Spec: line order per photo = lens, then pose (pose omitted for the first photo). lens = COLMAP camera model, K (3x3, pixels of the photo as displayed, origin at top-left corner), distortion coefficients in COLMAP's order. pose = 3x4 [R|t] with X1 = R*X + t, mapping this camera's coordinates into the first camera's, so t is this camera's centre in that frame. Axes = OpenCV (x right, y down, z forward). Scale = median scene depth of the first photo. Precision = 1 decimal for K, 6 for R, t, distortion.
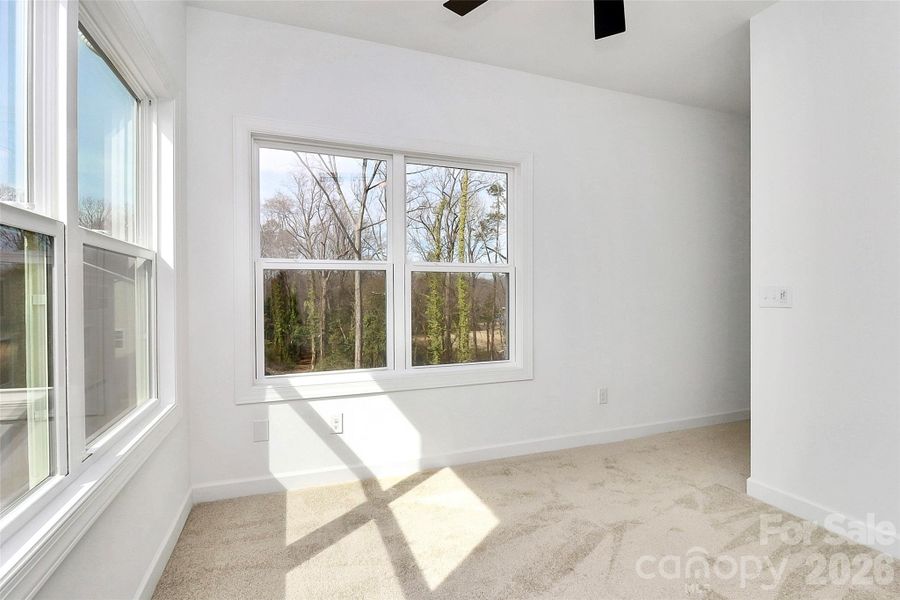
lens RADIAL K [[433.9, 0, 449.5], [0, 433.9, 301.7], [0, 0, 1]] dist [-0.000587, 0.000417]
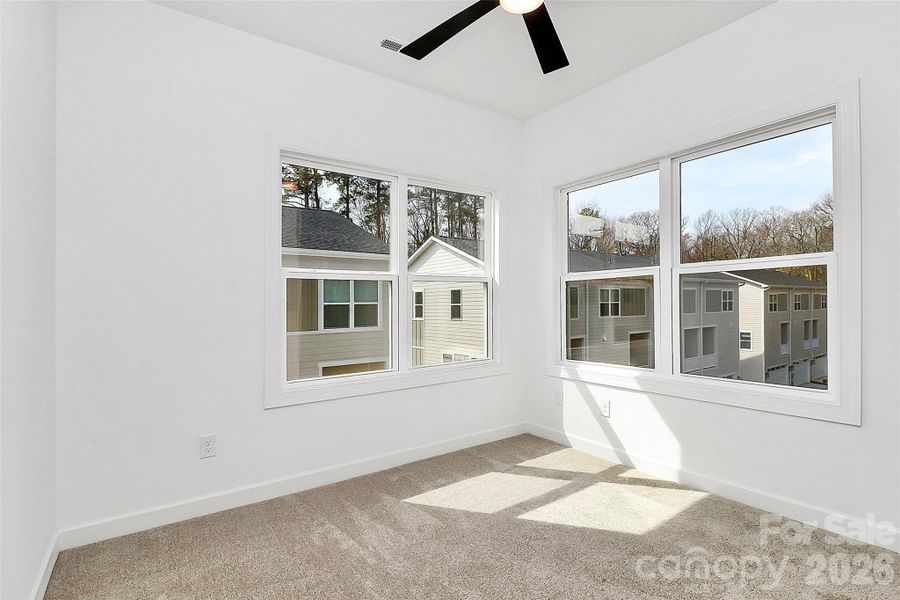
lens RADIAL K [[433.9, 0, 449.5], [0, 433.9, 301.7], [0, 0, 1]] dist [-0.000587, 0.000417]
pose [[0.251231, -0.005318, -0.967912, 0.809714], [-0.007427, 0.999945, -0.007422, 0.001854], [0.967899, 0.009053, 0.251178, 0.297251]]
